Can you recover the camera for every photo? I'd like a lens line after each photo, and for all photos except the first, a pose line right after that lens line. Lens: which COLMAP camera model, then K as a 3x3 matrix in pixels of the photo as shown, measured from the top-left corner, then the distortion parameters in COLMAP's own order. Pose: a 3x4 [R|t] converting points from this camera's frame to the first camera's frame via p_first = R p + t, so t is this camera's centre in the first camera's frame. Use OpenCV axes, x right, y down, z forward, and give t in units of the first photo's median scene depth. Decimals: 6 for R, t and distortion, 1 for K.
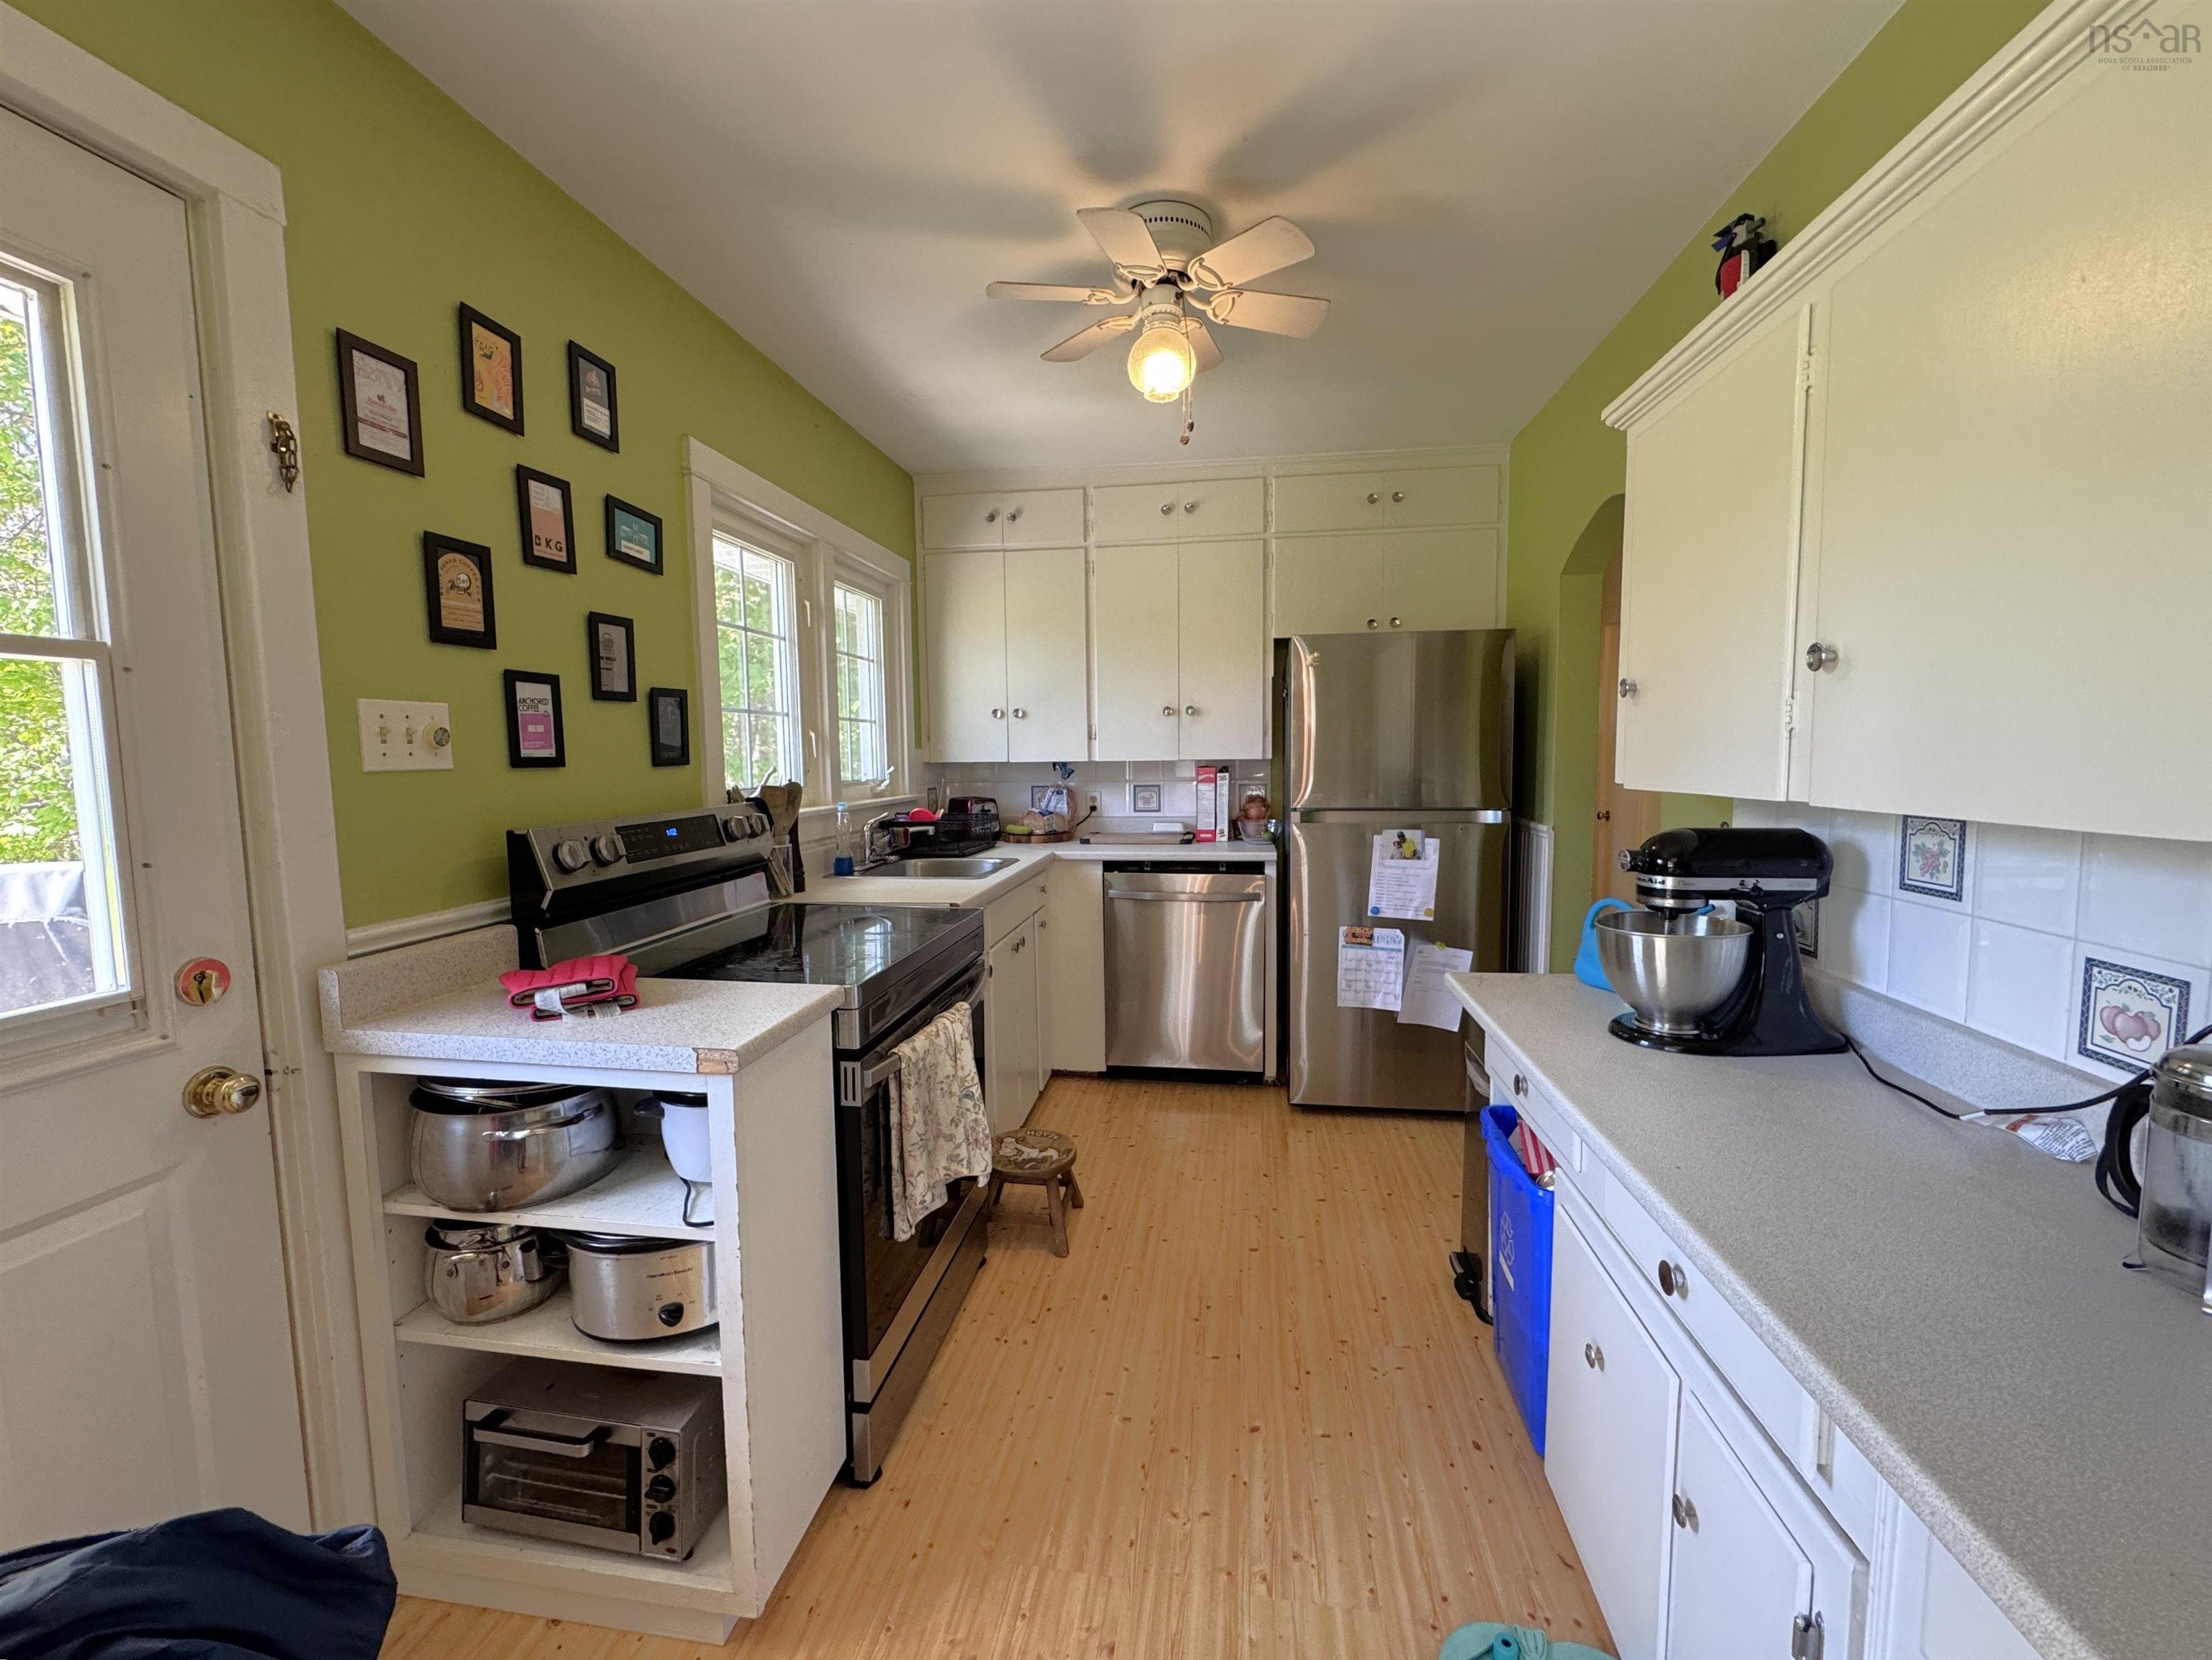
lens RADIAL K [[886.7, 0, 1096.0], [0, 886.7, 819.7], [0, 0, 1]] dist [-0.004684, 0.000401]
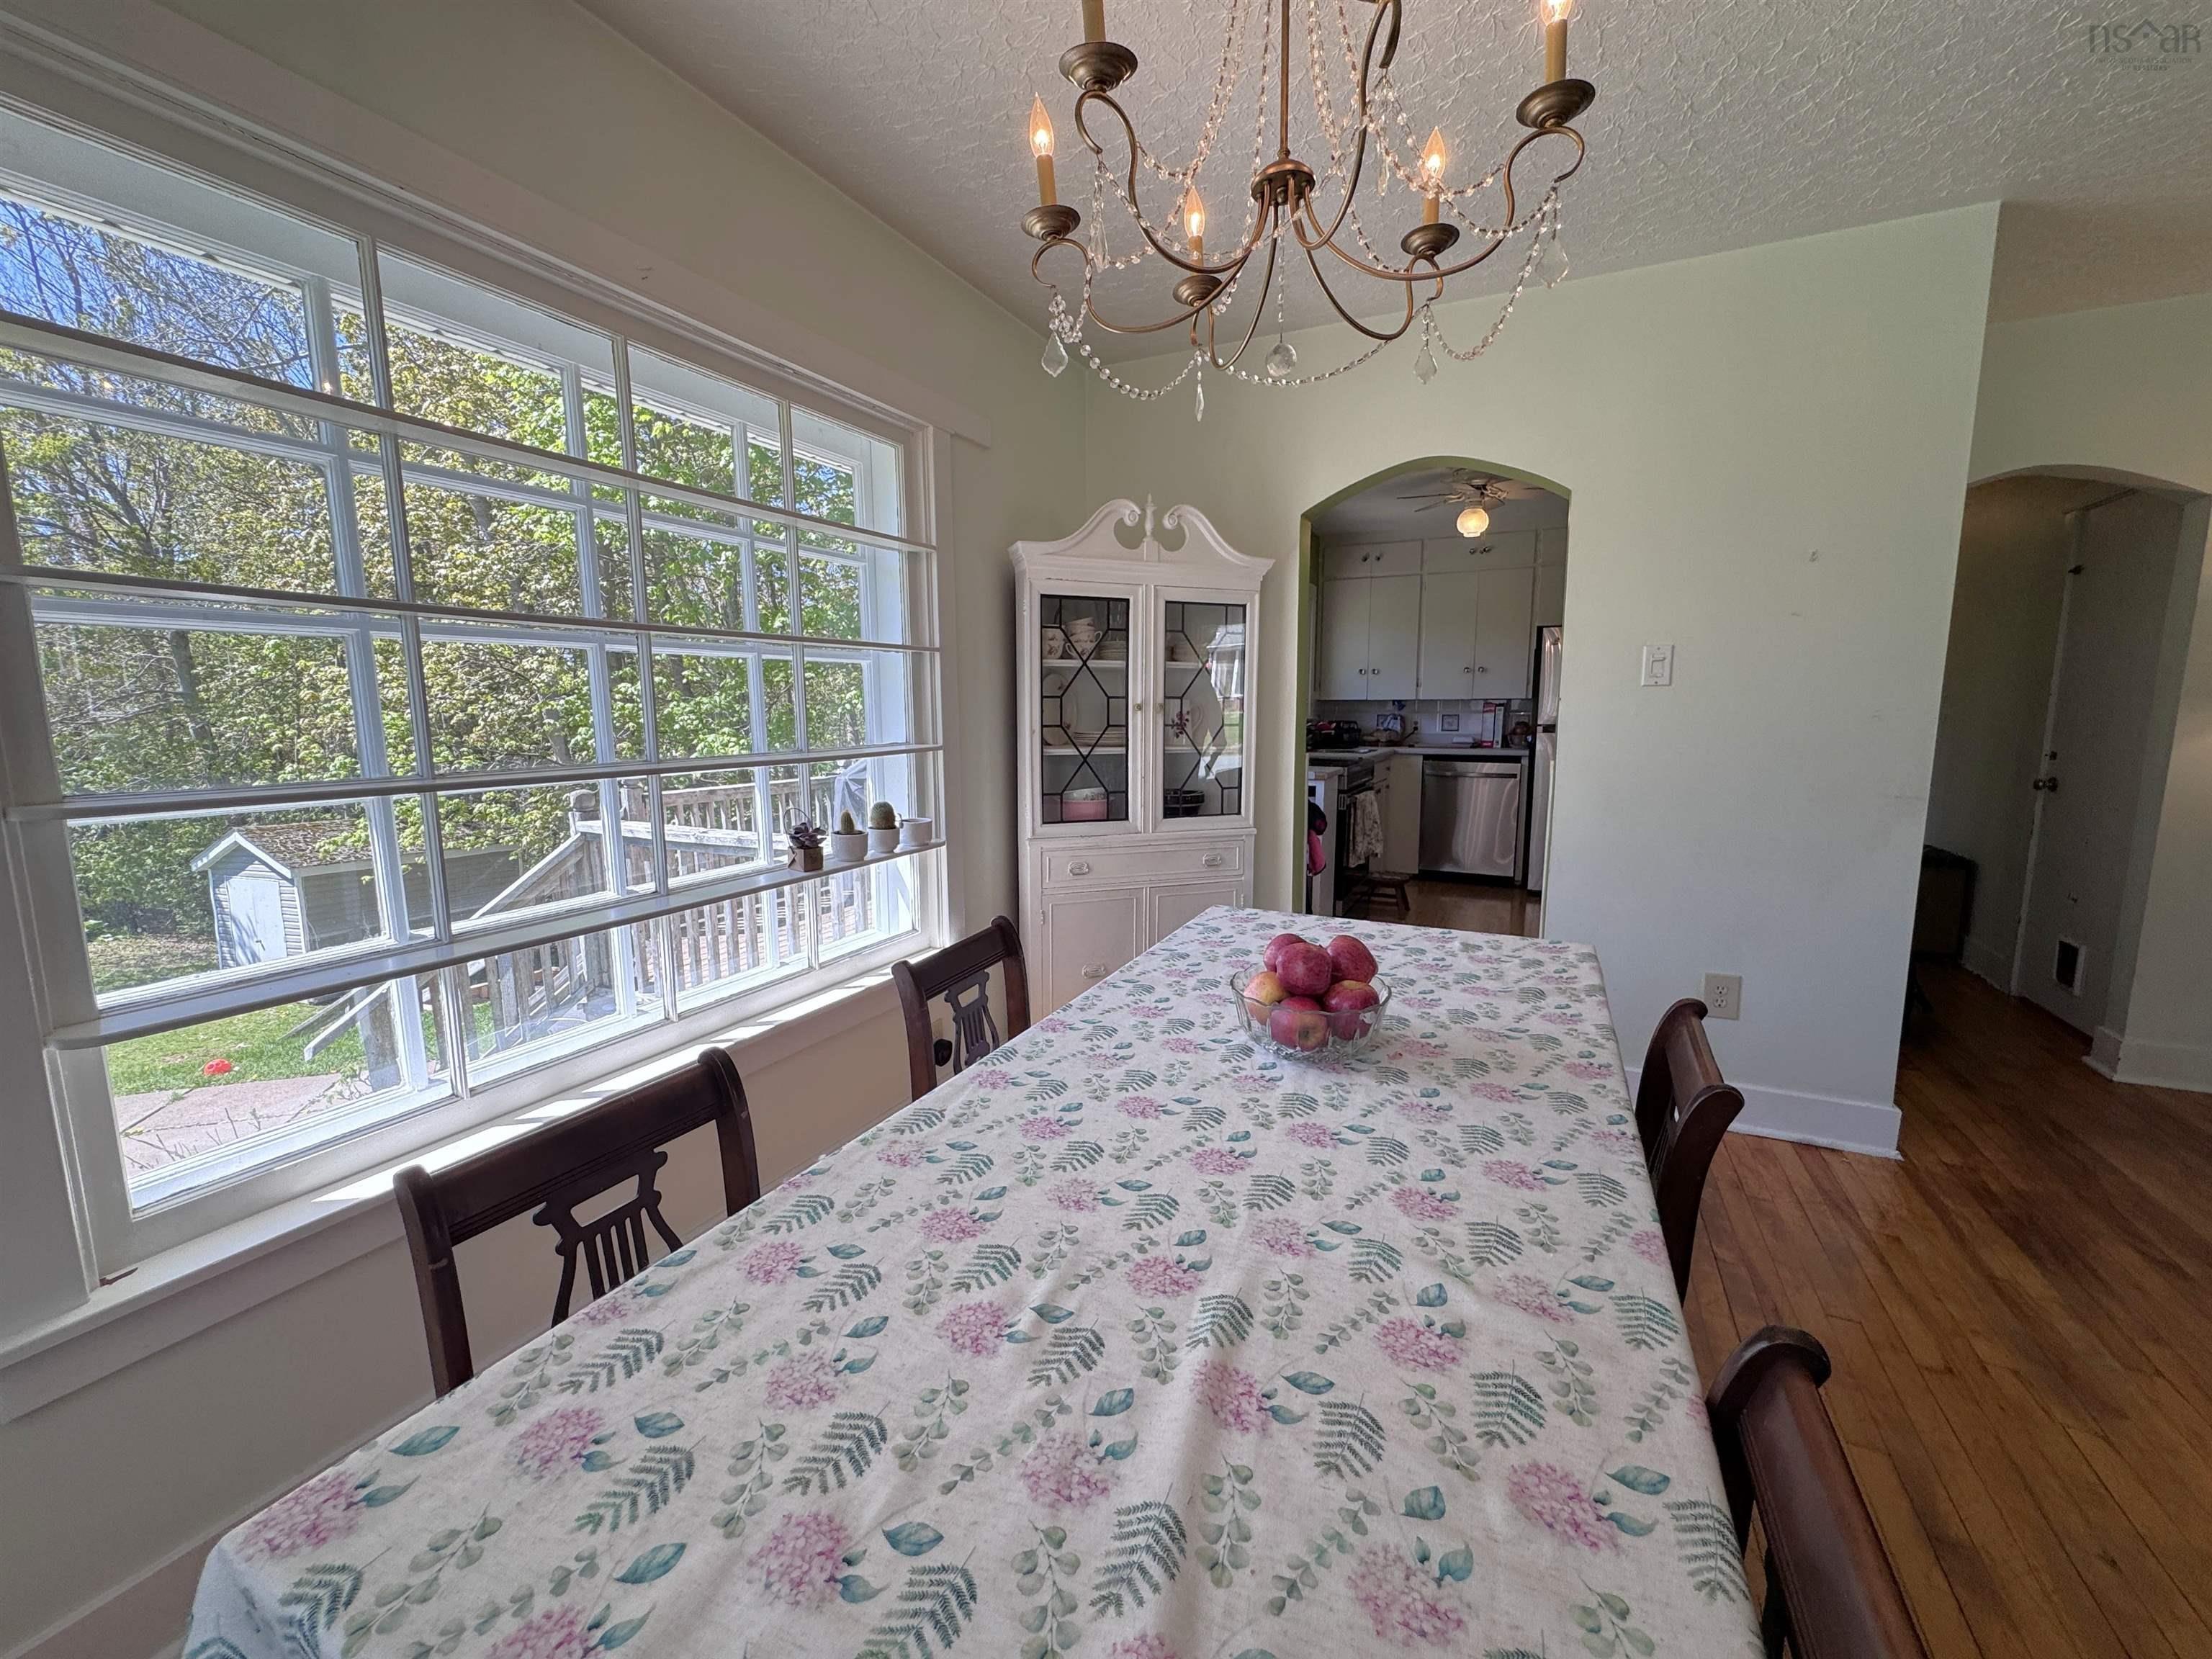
lens RADIAL K [[886.6, 0, 1099.8], [0, 886.6, 820.8], [0, 0, 1]] dist [-0.004684, 0.000401]
pose [[0.954111, 0.048132, -0.295559, -0.075098], [-0.033170, 0.997911, 0.055430, 0.095677], [0.297610, -0.043083, 0.953715, -0.841926]]
